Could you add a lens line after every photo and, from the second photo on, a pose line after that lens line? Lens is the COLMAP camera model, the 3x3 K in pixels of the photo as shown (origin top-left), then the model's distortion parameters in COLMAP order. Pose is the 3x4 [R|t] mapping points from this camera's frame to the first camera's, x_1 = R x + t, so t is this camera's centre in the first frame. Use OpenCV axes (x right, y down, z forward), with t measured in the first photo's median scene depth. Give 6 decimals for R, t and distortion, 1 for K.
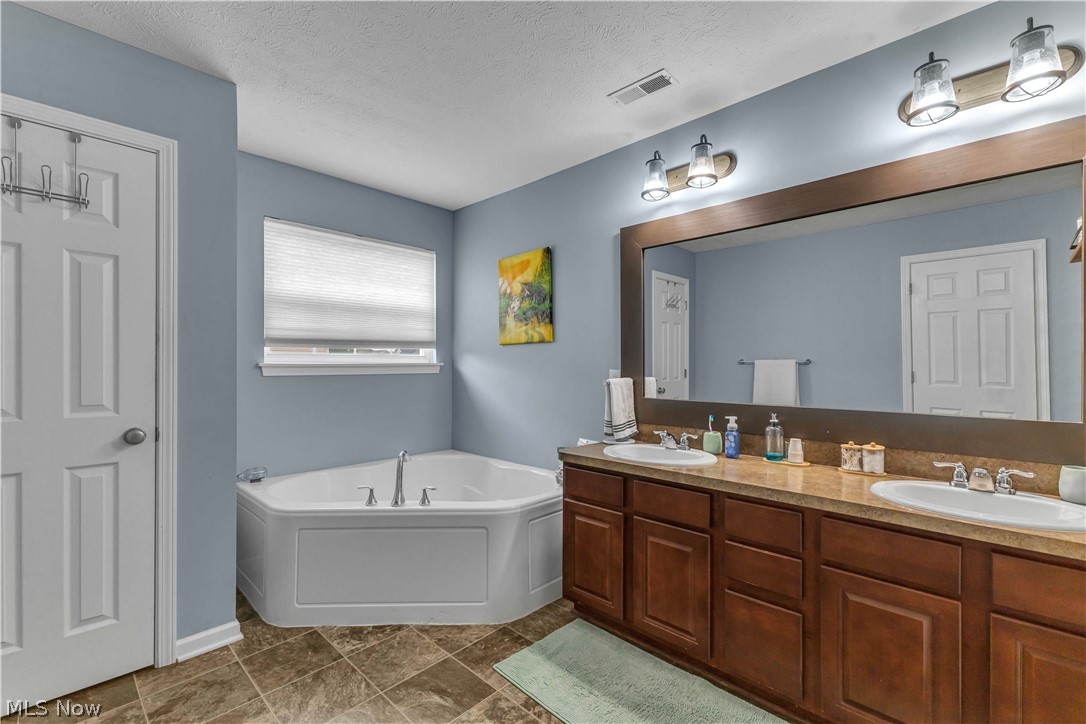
lens RADIAL K [[476.3, 0, 544.7], [0, 476.3, 370.4], [0, 0, 1]] dist [0.002855, -0.000220]
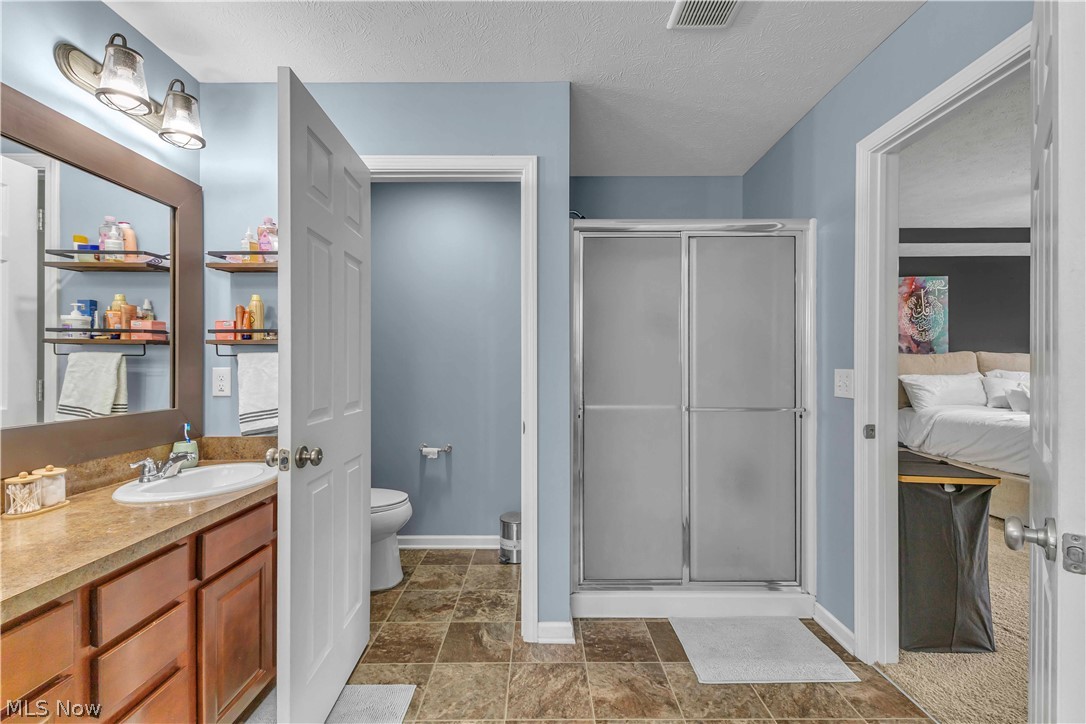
lens RADIAL K [[476.3, 0, 544.7], [0, 476.3, 370.4], [0, 0, 1]] dist [0.002855, -0.000220]
pose [[-0.700566, -0.013492, 0.713460, -0.666009], [0.002451, 0.999770, 0.021314, -0.015923], [-0.713583, 0.016681, -0.700372, 1.707898]]
